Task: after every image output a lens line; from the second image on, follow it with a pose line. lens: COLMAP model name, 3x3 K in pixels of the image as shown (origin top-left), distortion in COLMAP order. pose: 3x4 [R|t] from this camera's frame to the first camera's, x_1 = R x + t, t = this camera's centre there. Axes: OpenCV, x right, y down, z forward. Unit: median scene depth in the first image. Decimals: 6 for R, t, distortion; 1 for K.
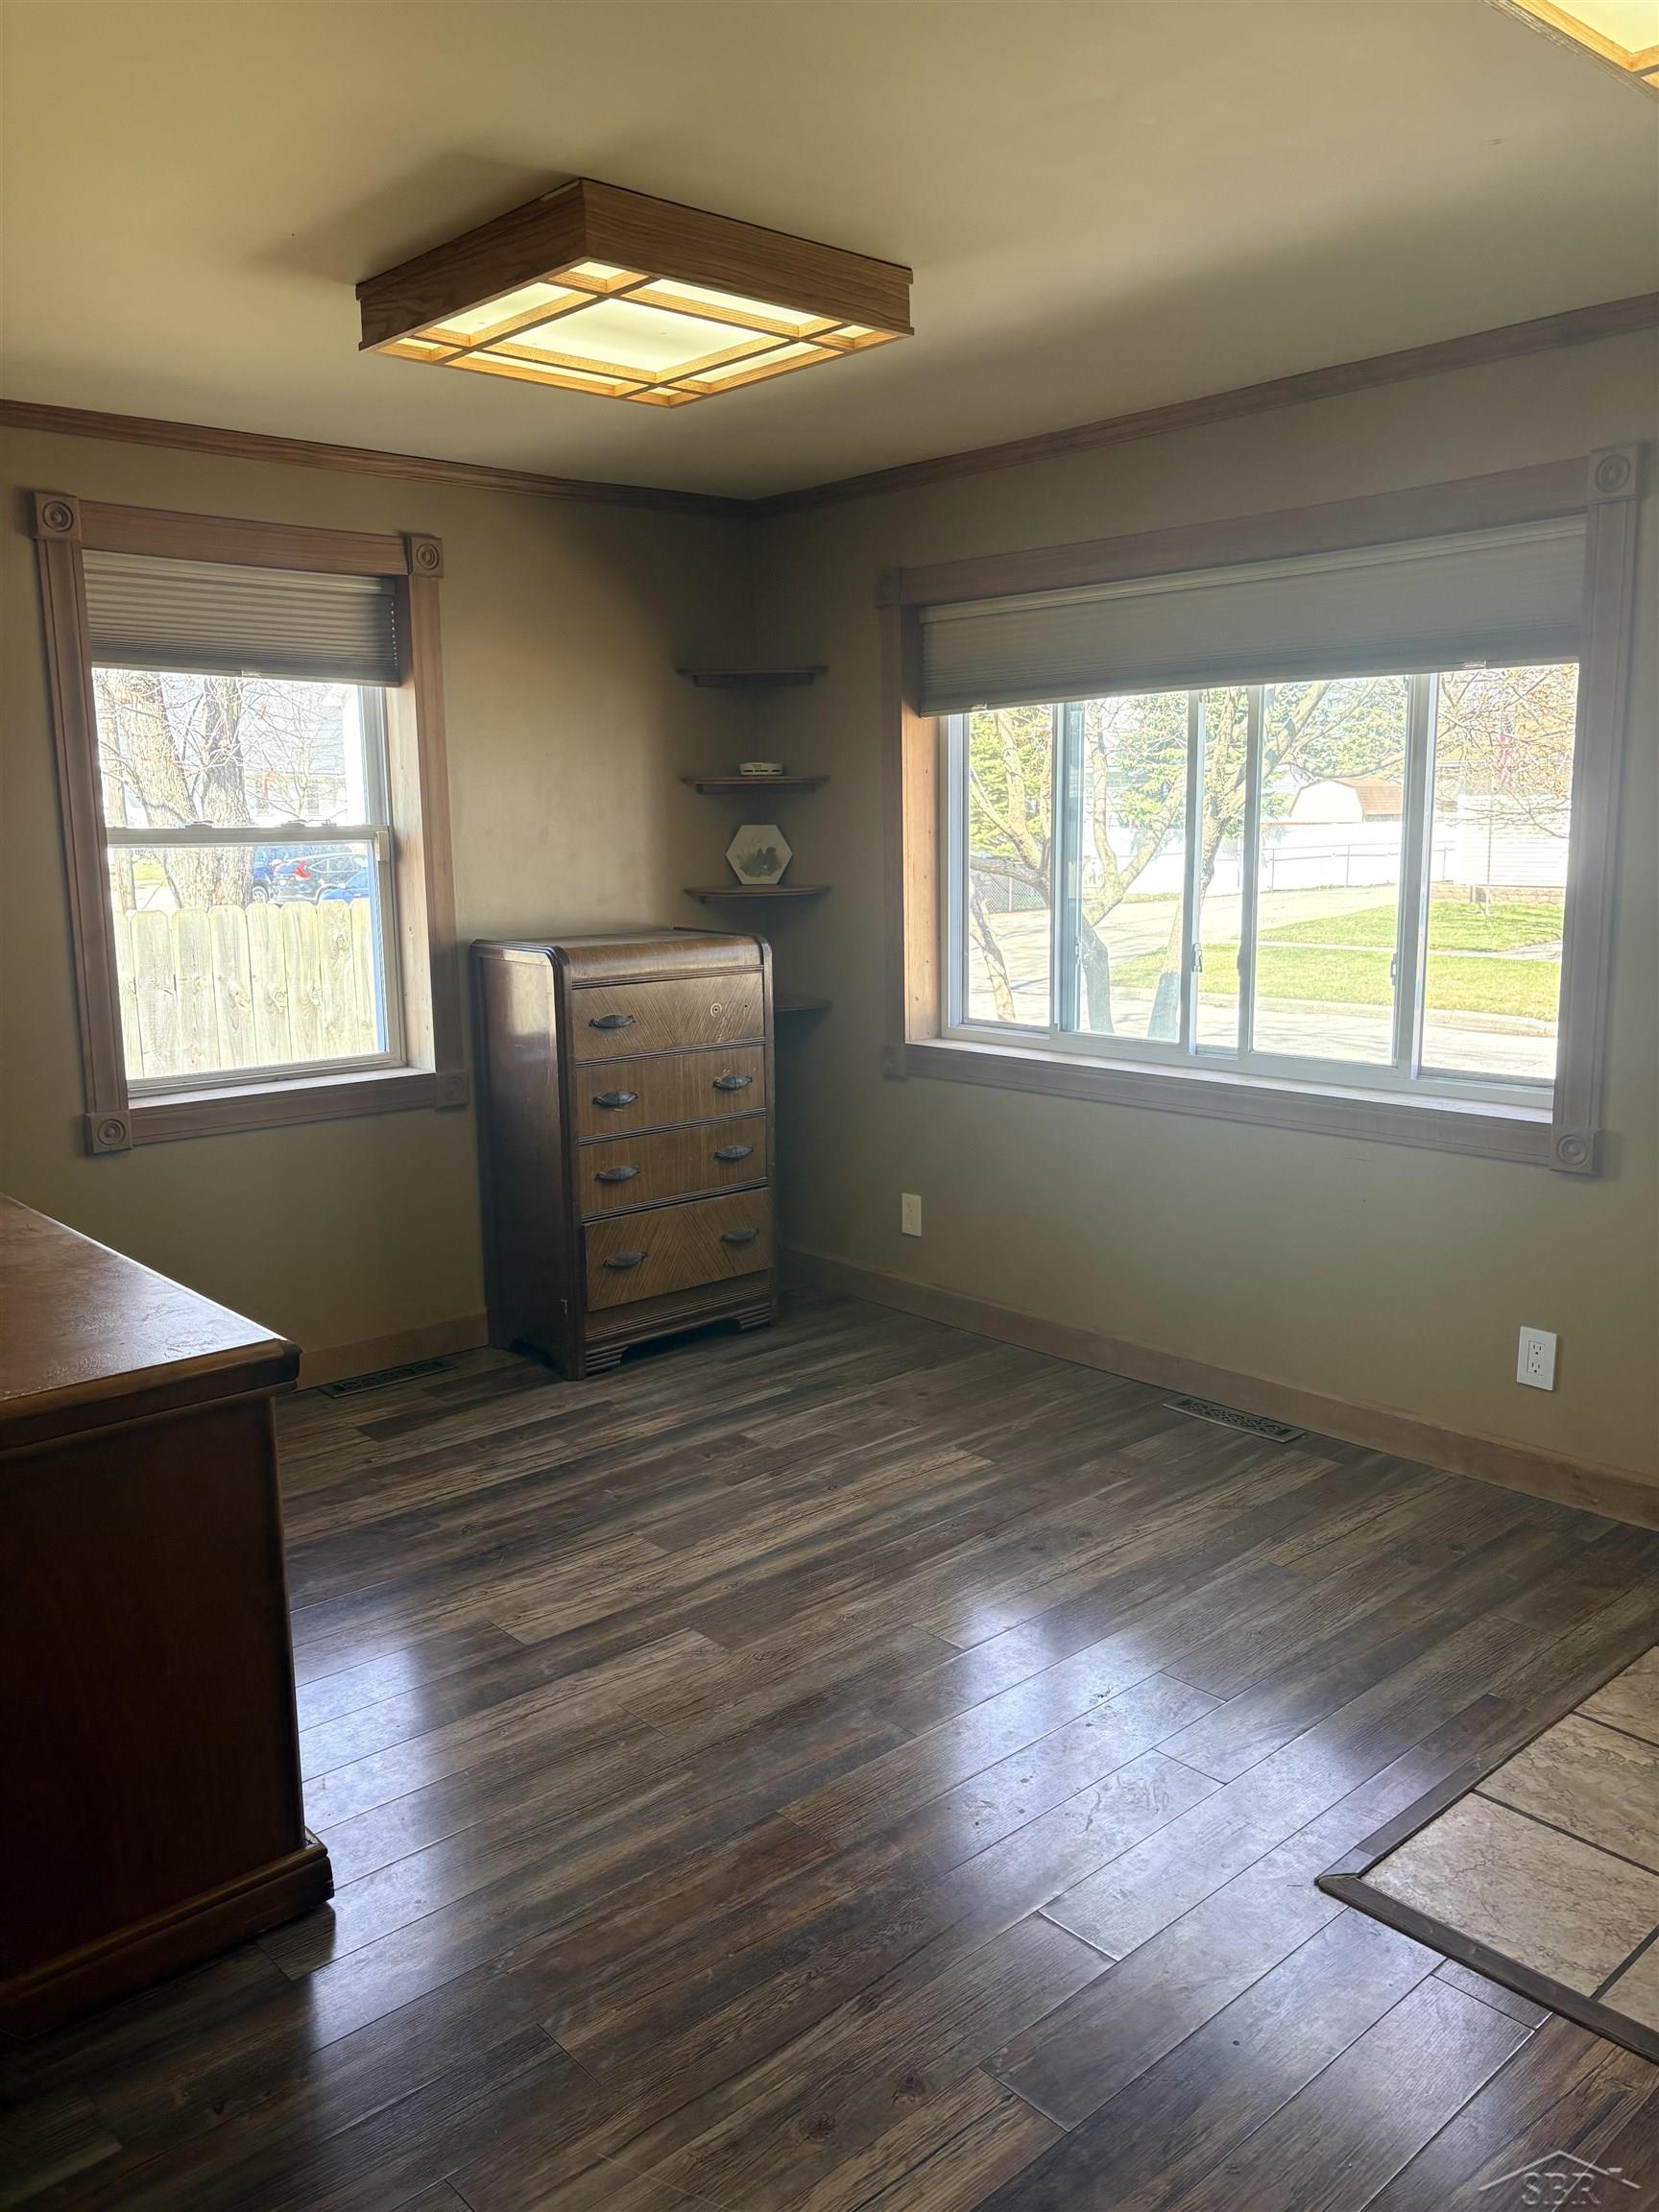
lens RADIAL K [[1678.2, 0, 829.5], [0, 1678.2, 1106.0], [0, 0, 1]] dist [0.041290, -0.045090]
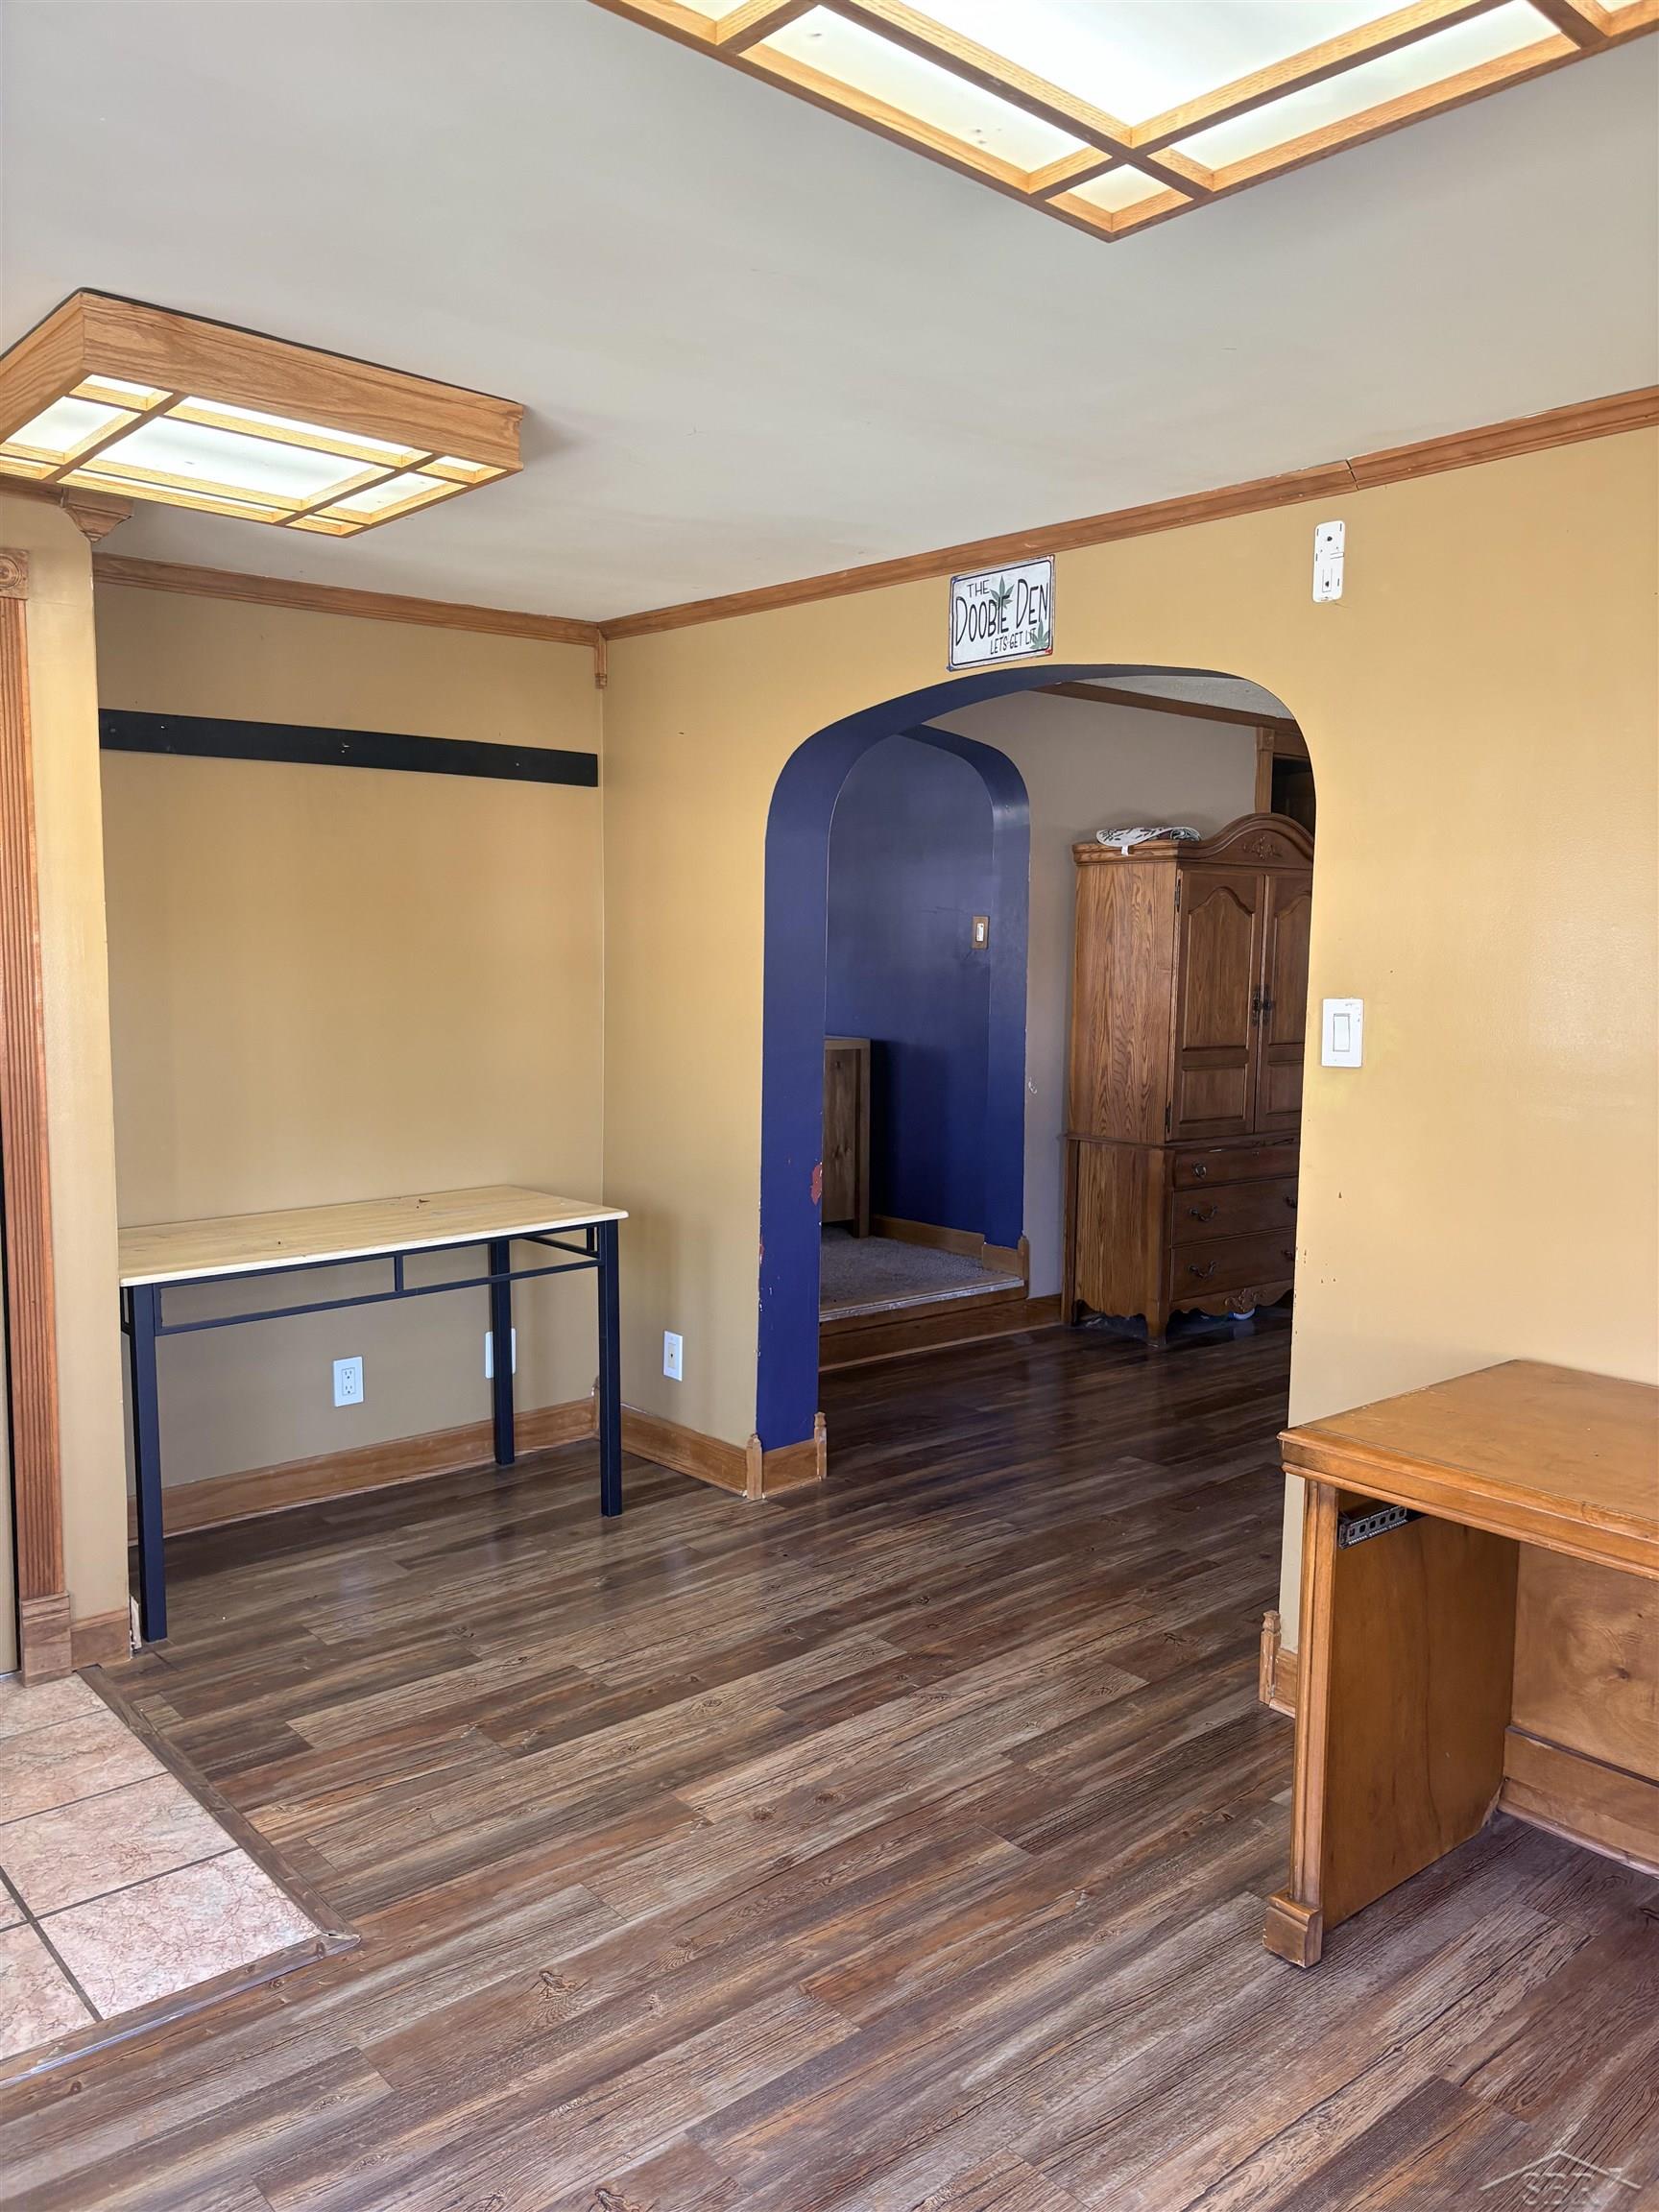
lens RADIAL K [[1620.1, 0, 829.5], [0, 1620.1, 1106.0], [0, 0, 1]] dist [-0.003123, -0.002862]
pose [[-0.999561, -0.003598, 0.029420, -0.025222], [0.004393, 0.963664, 0.267083, -0.201445], [-0.029312, 0.267095, -0.963224, 1.122957]]
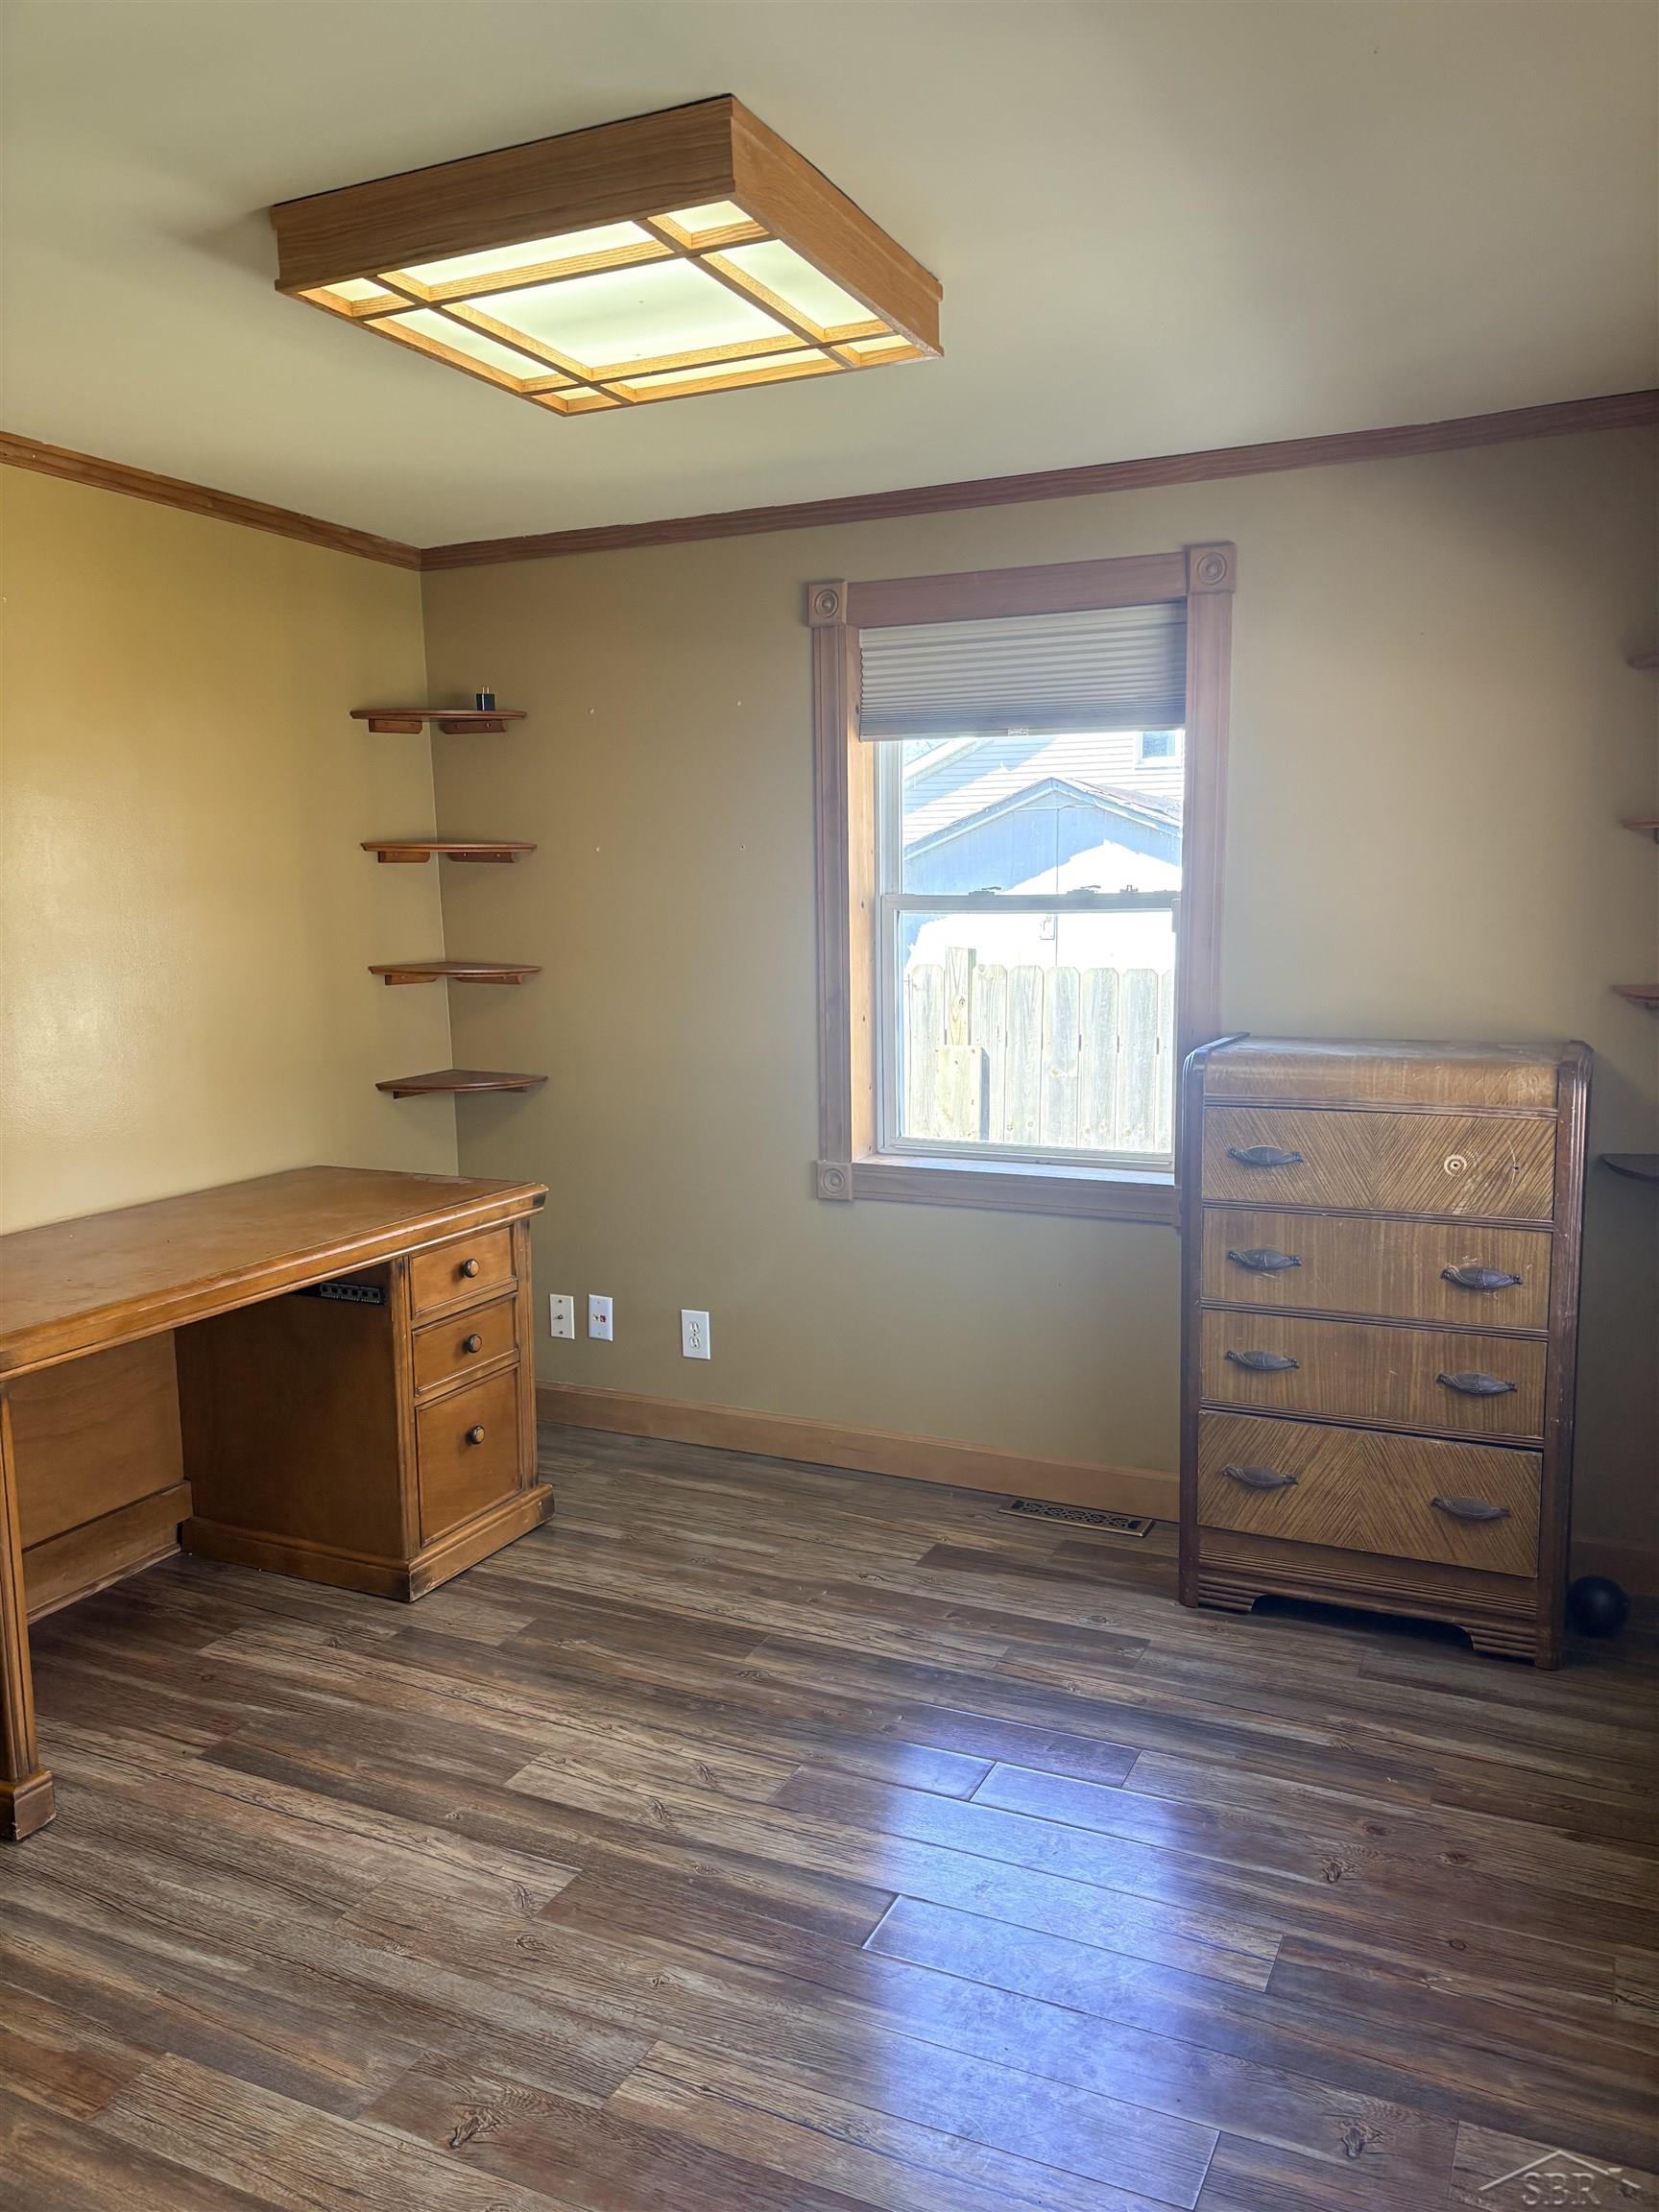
lens RADIAL K [[1678.2, 0, 829.5], [0, 1678.2, 1106.0], [0, 0, 1]] dist [0.041290, -0.045090]
pose [[0.380857, 0.129682, -0.915495, 0.538768], [-0.151032, 0.985543, 0.076774, -0.113411], [0.912216, 0.109029, 0.394937, 0.595270]]
